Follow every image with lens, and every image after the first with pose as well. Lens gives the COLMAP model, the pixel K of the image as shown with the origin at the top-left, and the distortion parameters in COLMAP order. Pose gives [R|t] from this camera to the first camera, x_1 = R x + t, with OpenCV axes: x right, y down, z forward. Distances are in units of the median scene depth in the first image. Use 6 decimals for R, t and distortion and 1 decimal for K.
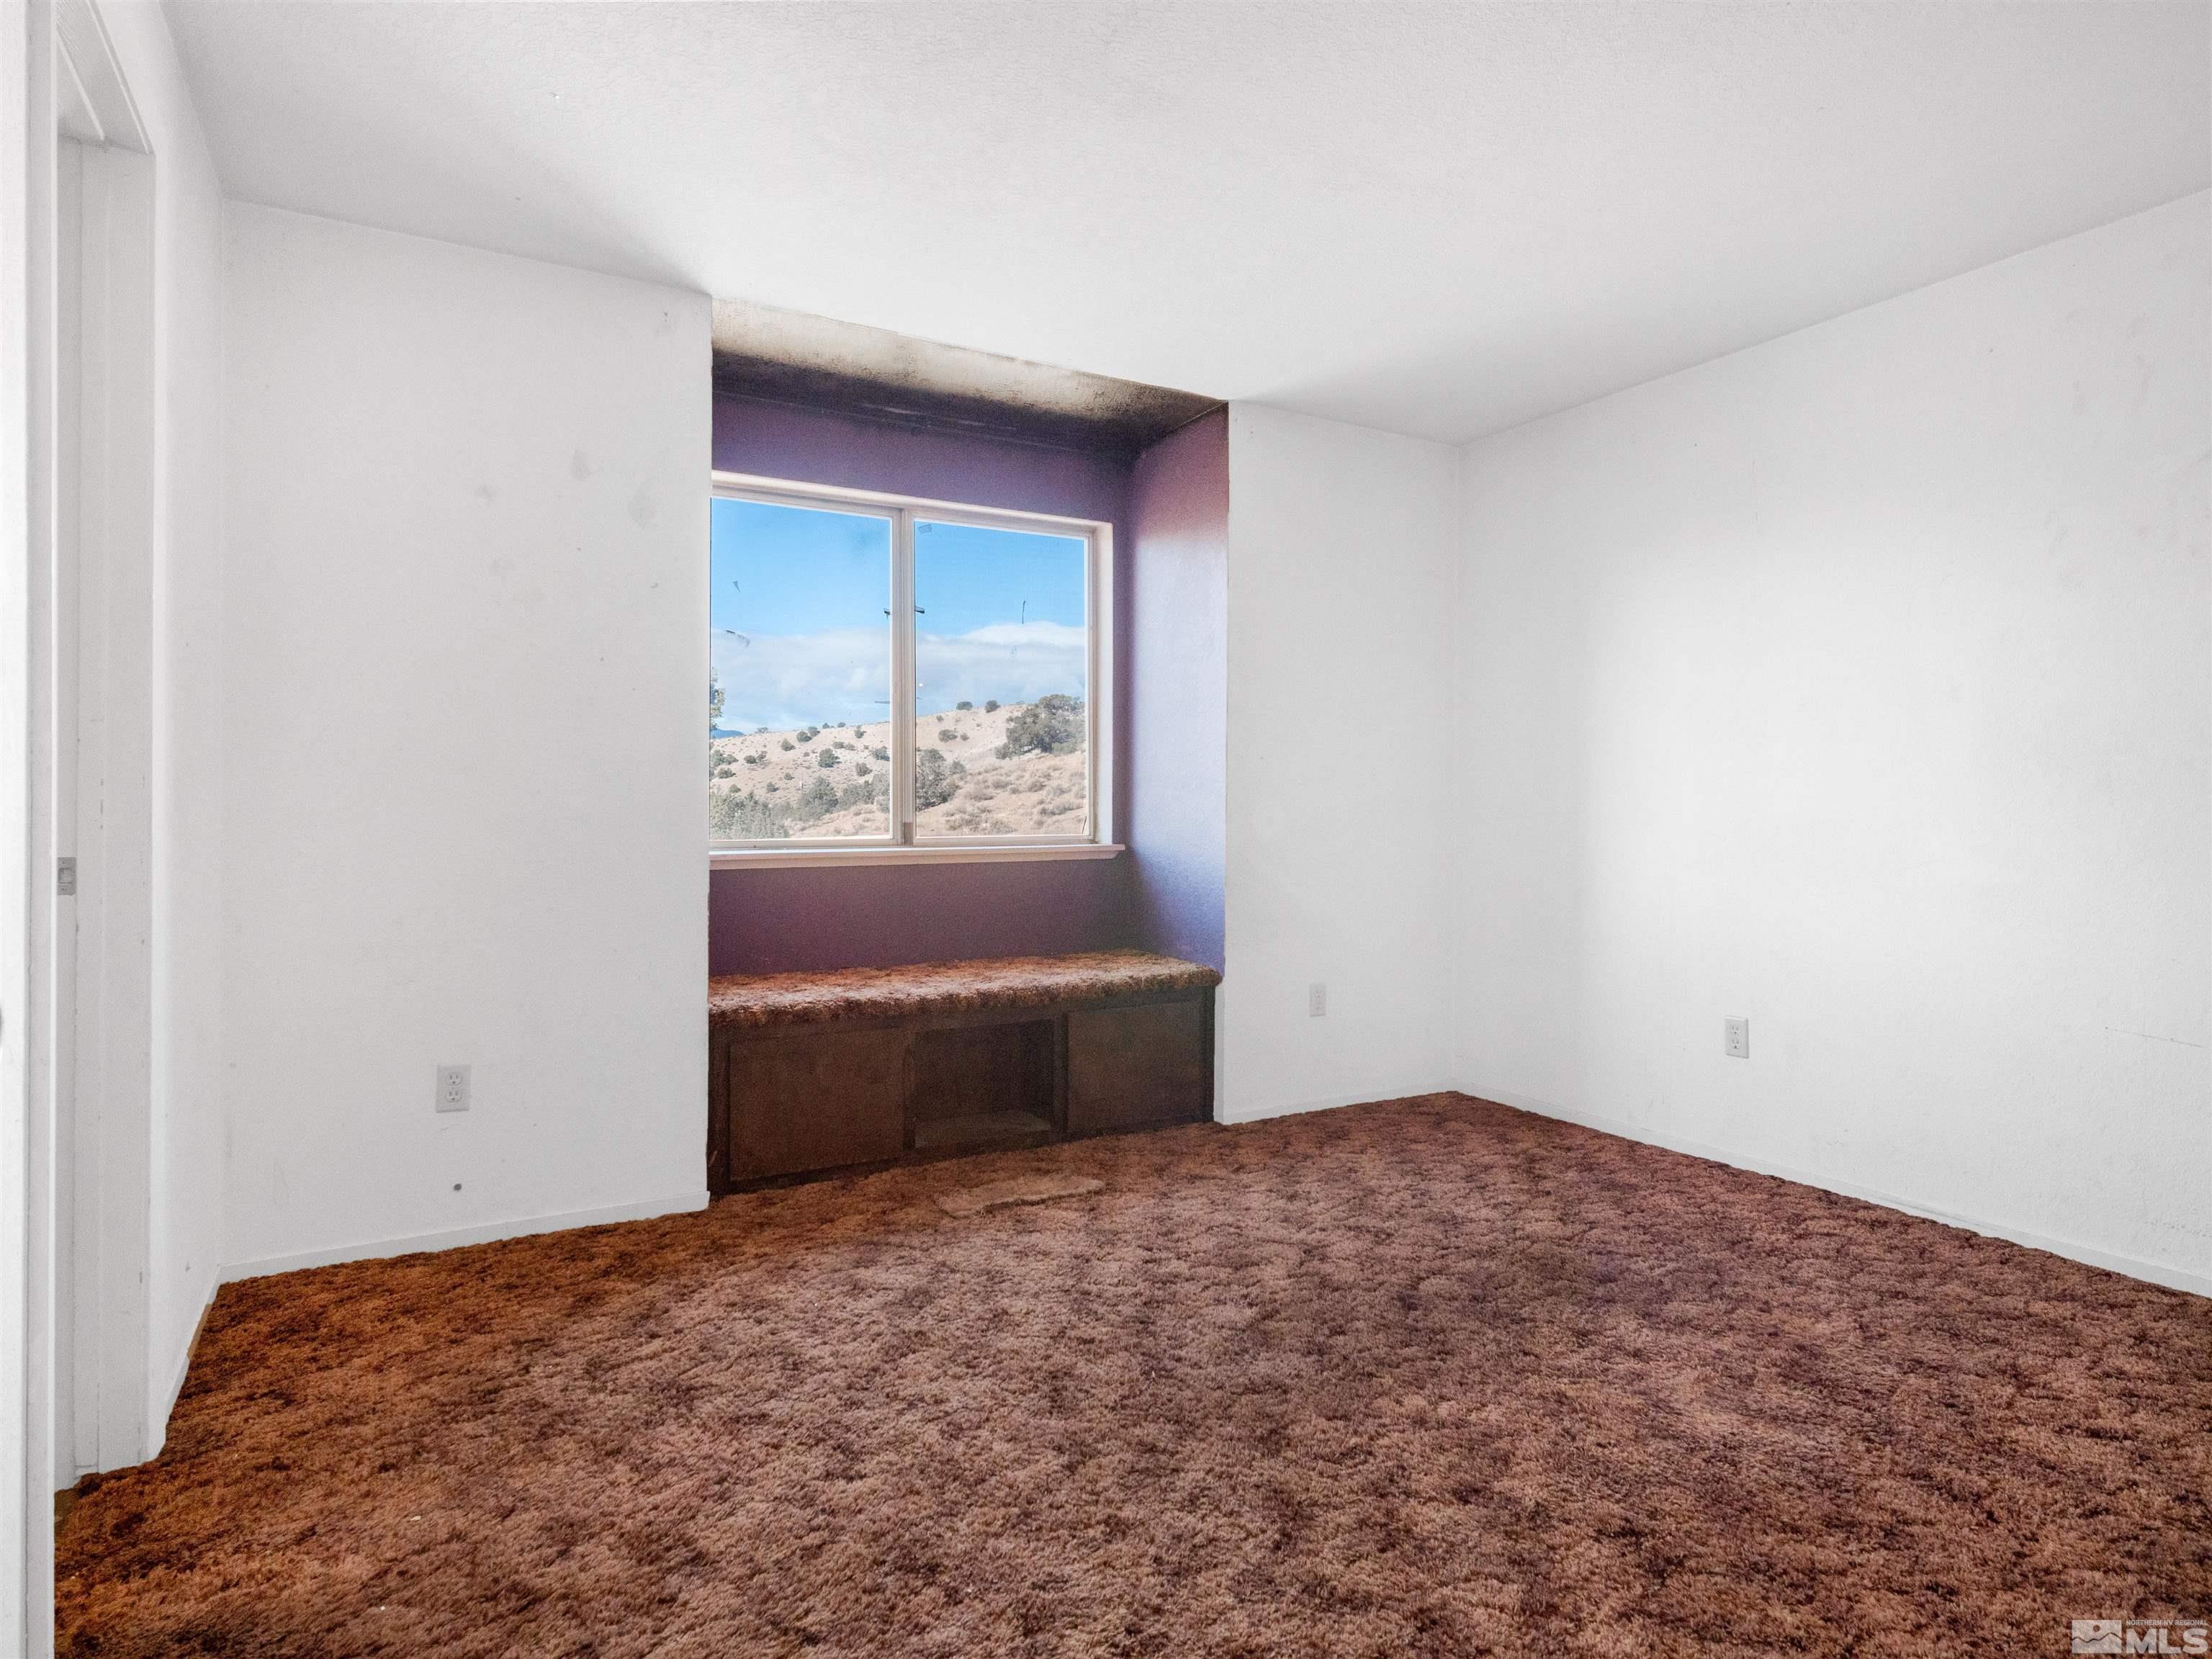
lens RADIAL K [[1211.2, 0, 1095.9], [0, 1211.2, 818.0], [0, 0, 1]] dist [0.003351, -0.005130]
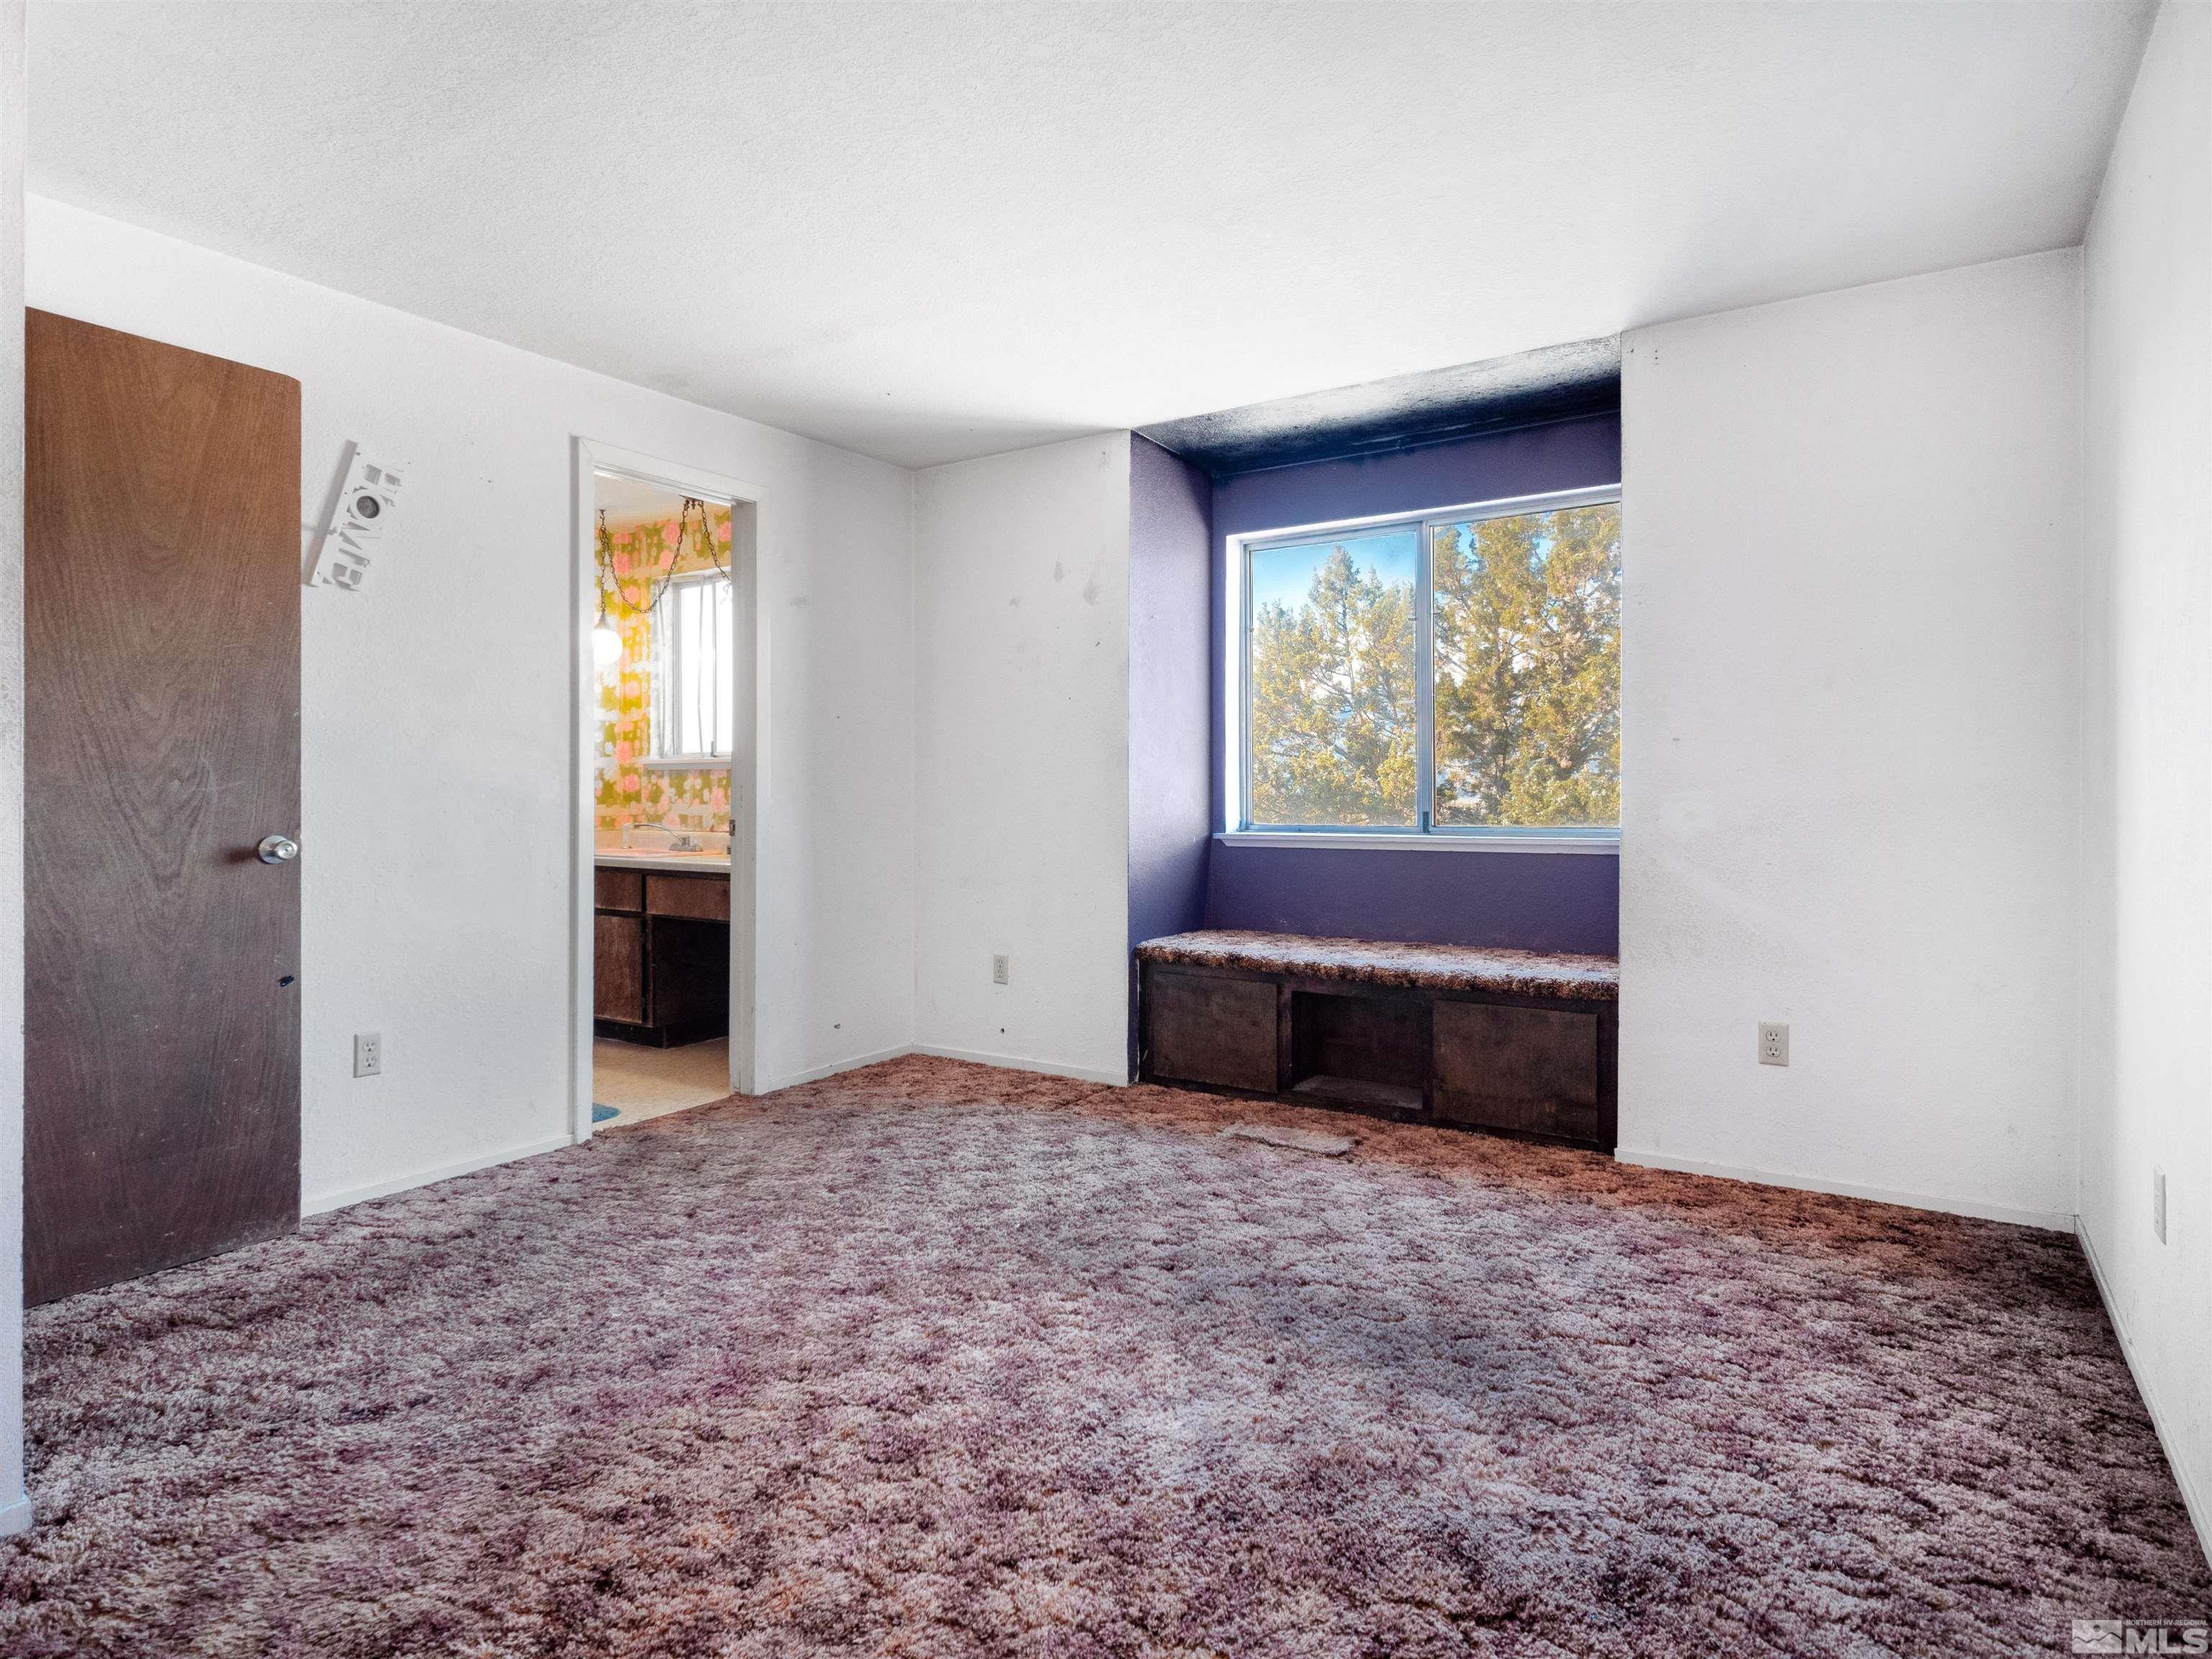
lens RADIAL K [[1211.2, 0, 1091.7], [0, 1211.2, 822.6], [0, 0, 1]] dist [0.003351, -0.005130]
pose [[0.456775, 0.019443, -0.889370, 0.936643], [-0.006451, 0.999807, 0.018544, -0.007789], [0.889559, -0.002733, 0.456813, 0.343812]]
